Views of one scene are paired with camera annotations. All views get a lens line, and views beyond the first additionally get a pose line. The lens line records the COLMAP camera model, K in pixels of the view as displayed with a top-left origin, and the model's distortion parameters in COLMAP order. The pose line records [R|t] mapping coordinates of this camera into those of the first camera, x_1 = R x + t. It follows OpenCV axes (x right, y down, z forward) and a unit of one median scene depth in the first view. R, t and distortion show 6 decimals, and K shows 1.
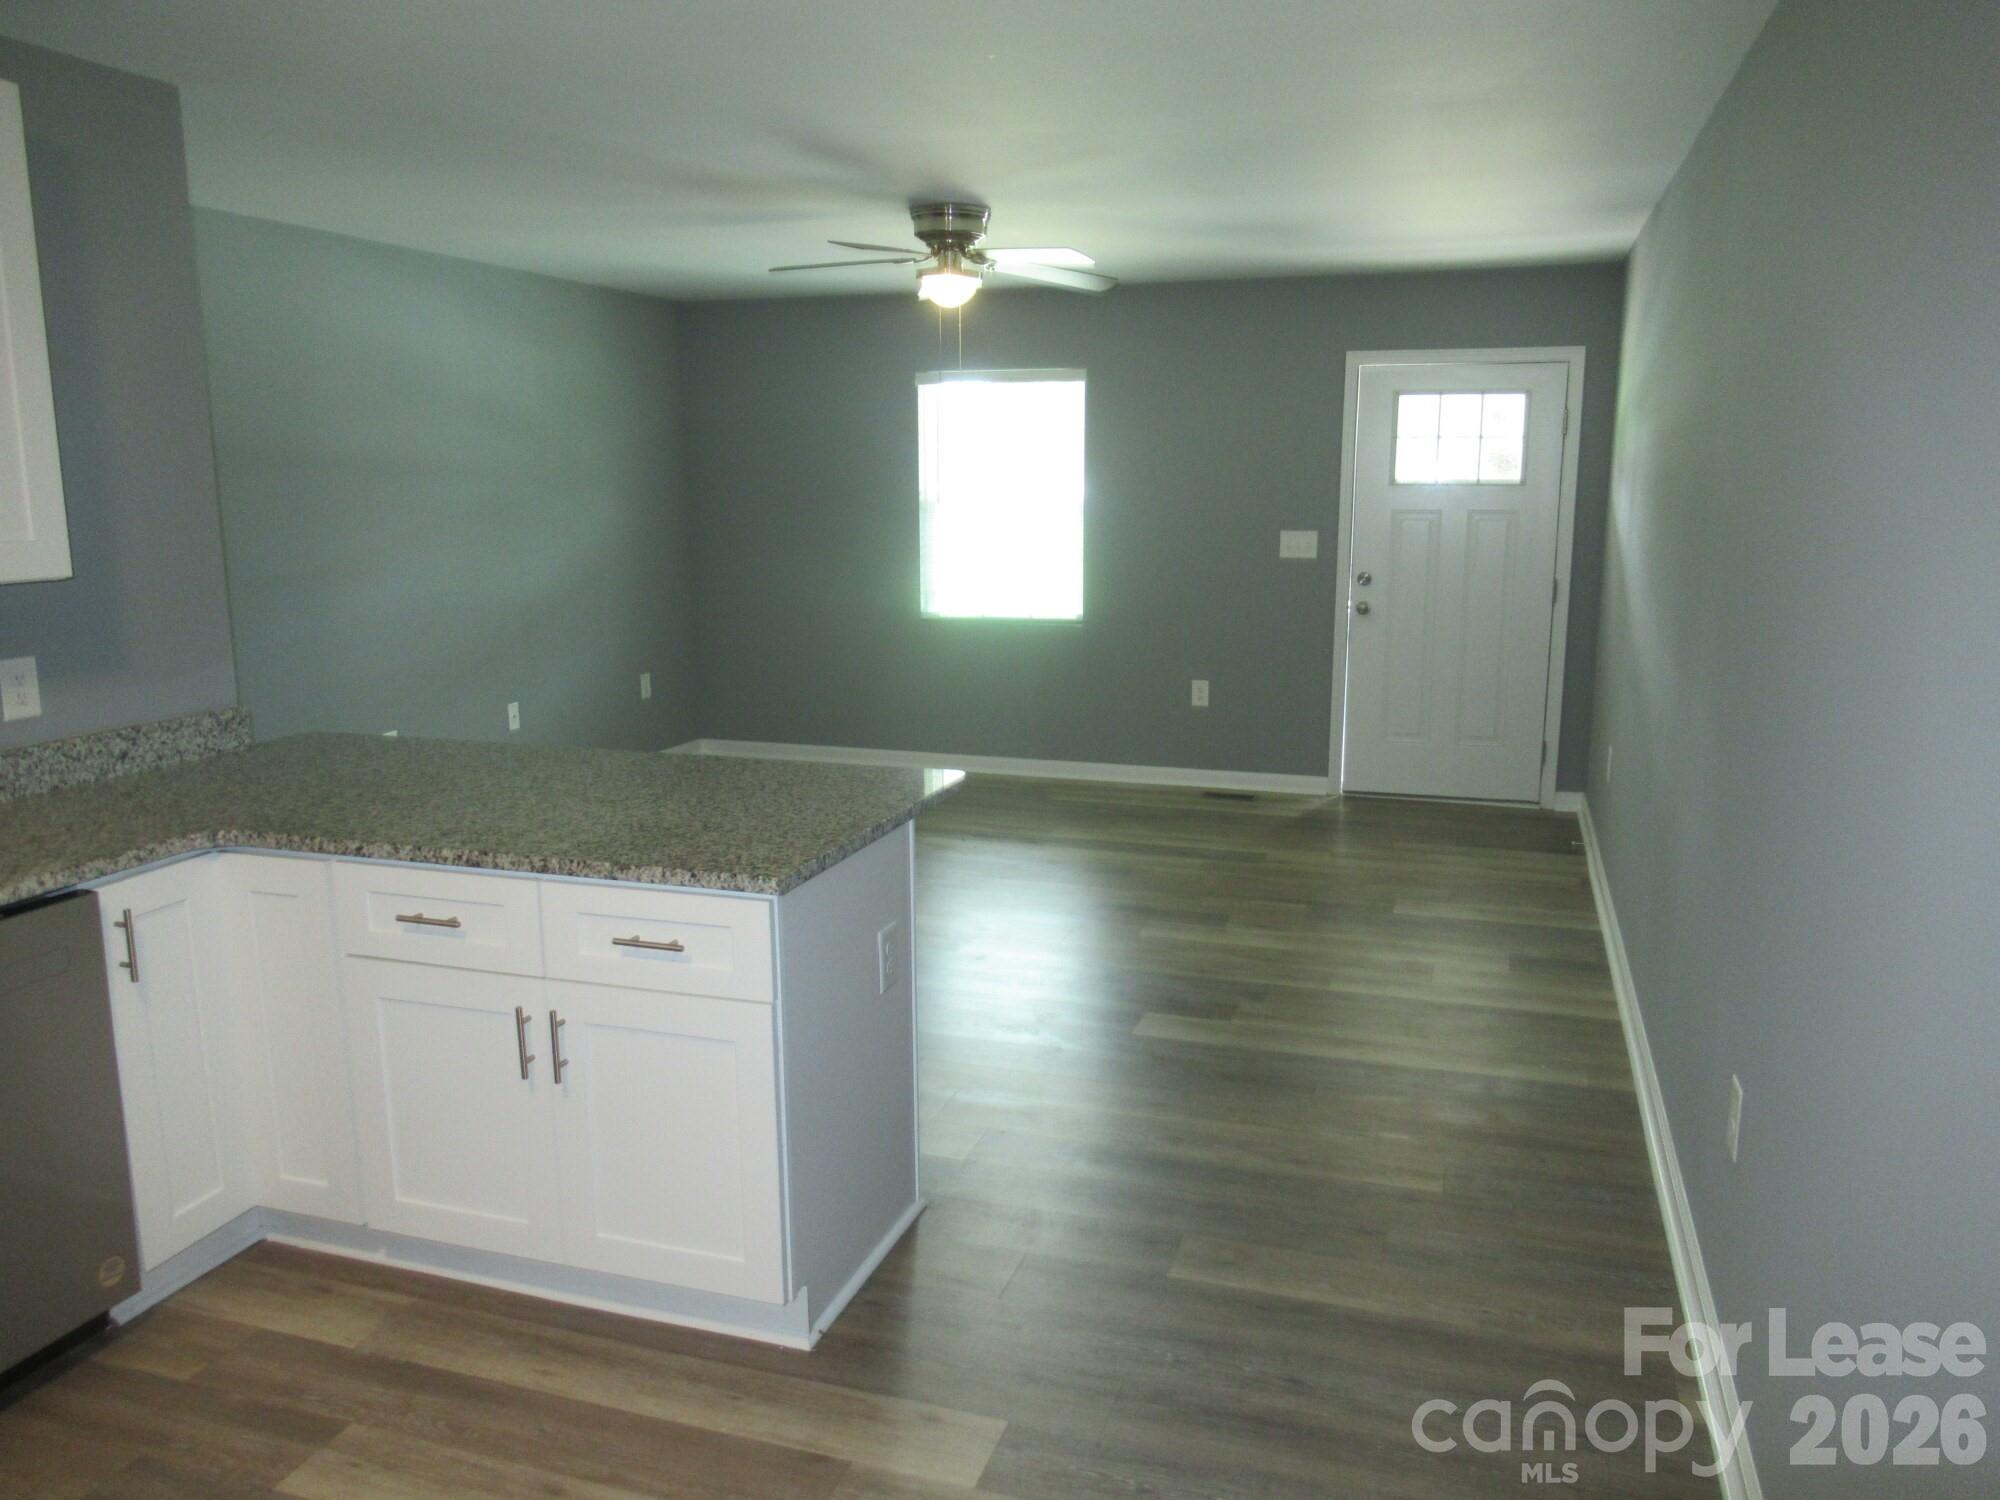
lens RADIAL K [[1483.6, 0, 996.1], [0, 1483.6, 745.3], [0, 0, 1]] dist [-0.004269, -0.002553]
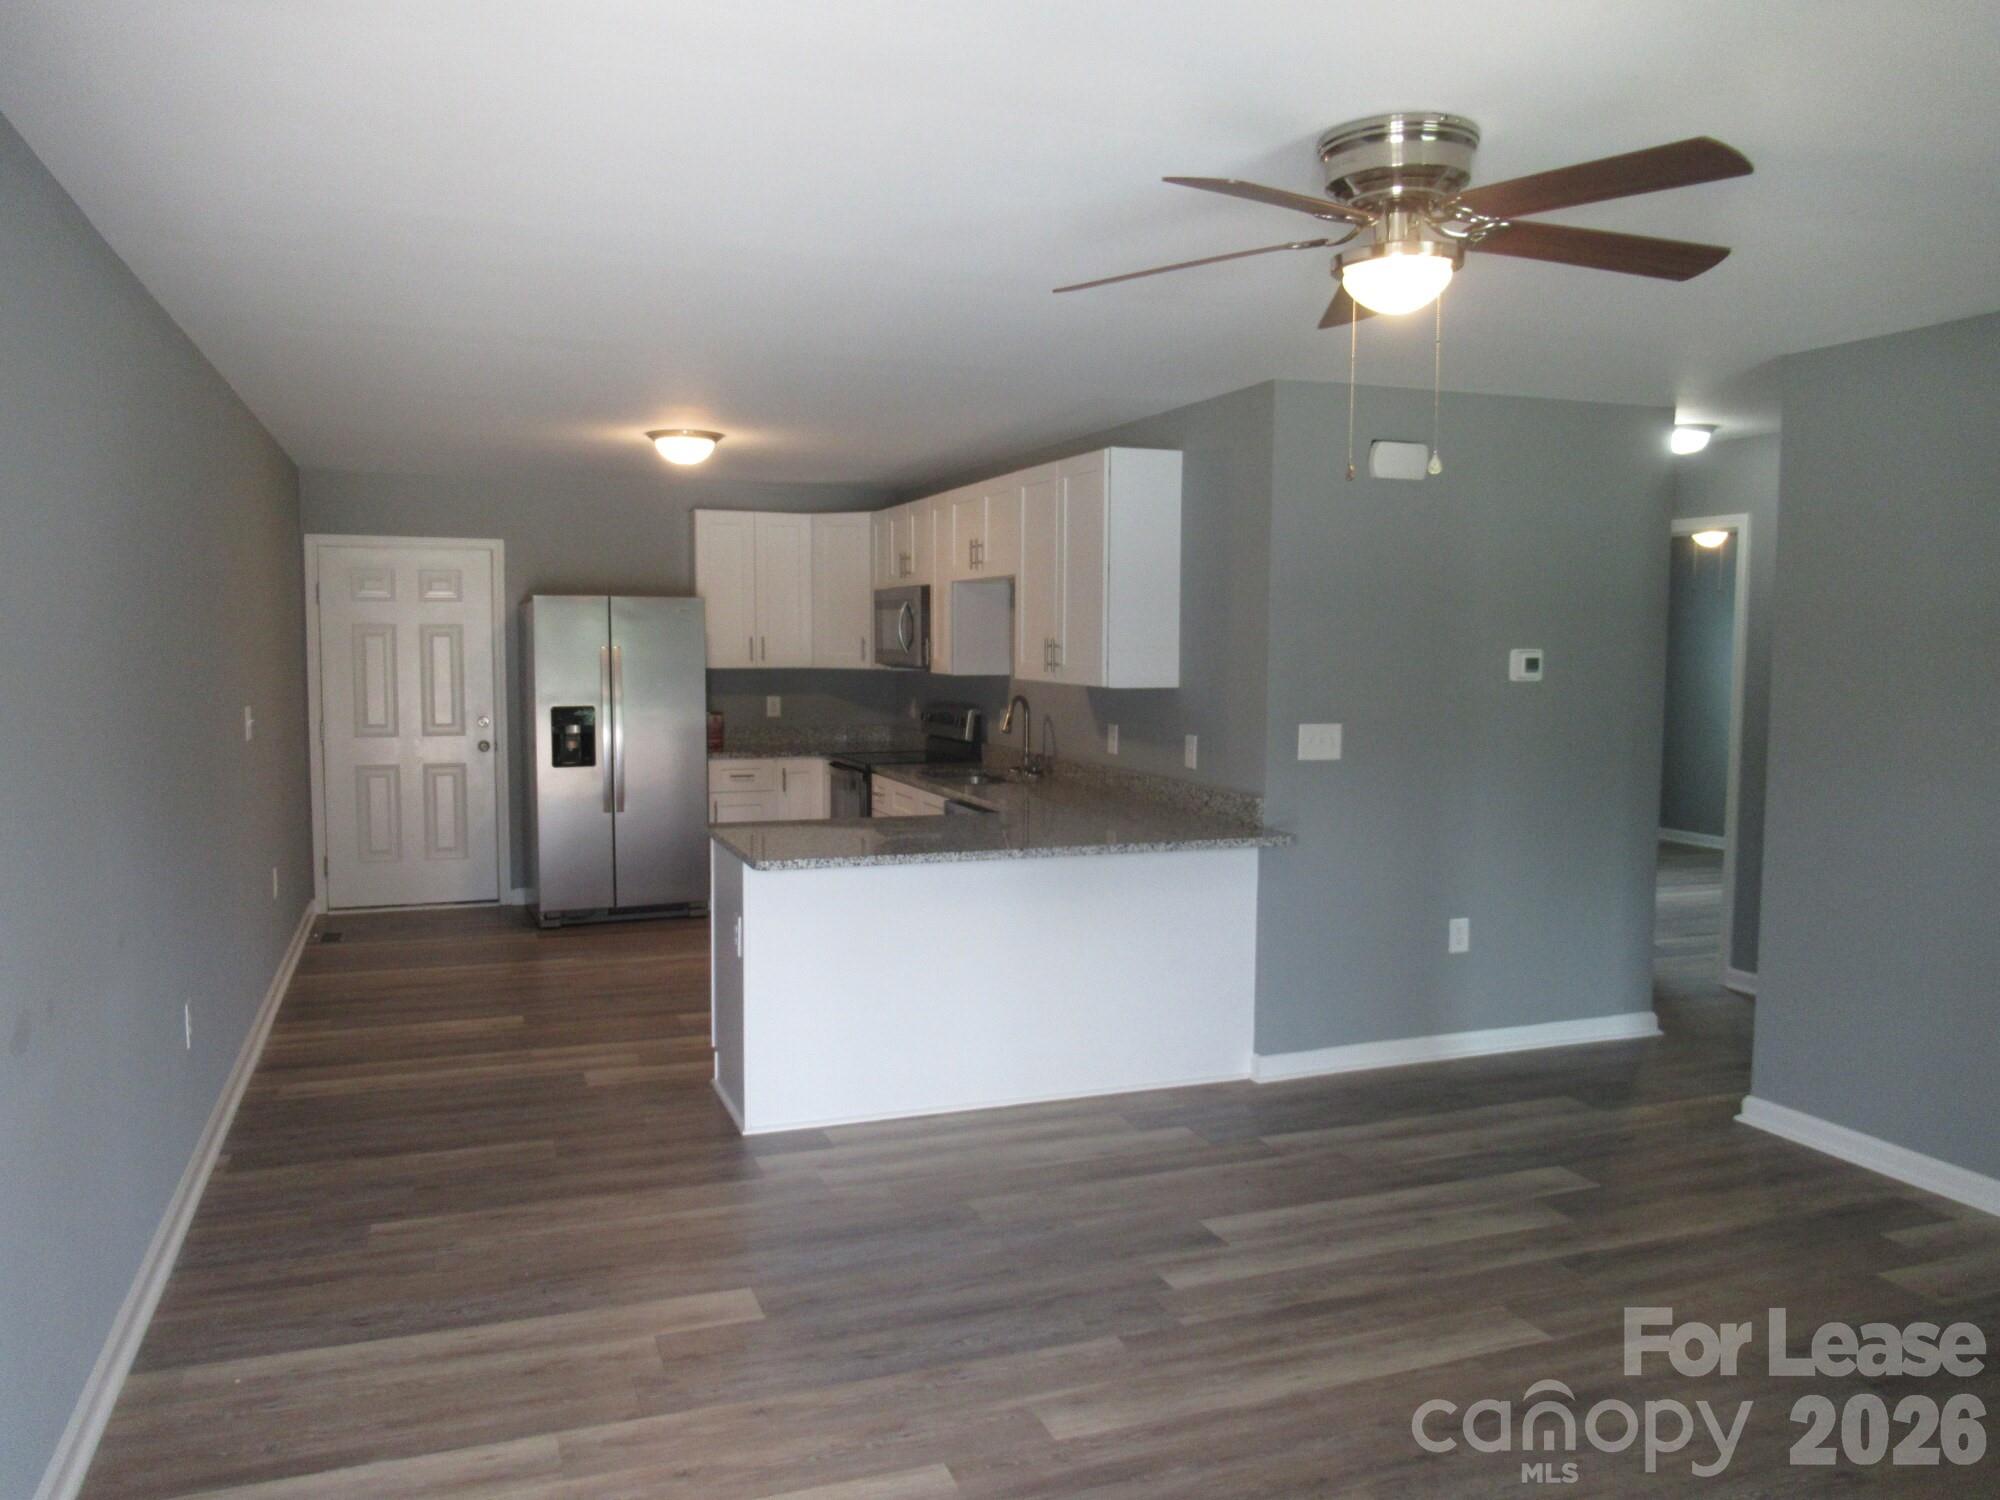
lens RADIAL K [[1483.6, 0, 996.4], [0, 1483.6, 756.2], [0, 0, 1]] dist [-0.004269, -0.002553]
pose [[-0.775069, 0.052356, -0.629704, 0.773486], [-0.116119, 0.967788, 0.223391, -0.473800], [0.621116, 0.246264, -0.744022, 2.537937]]
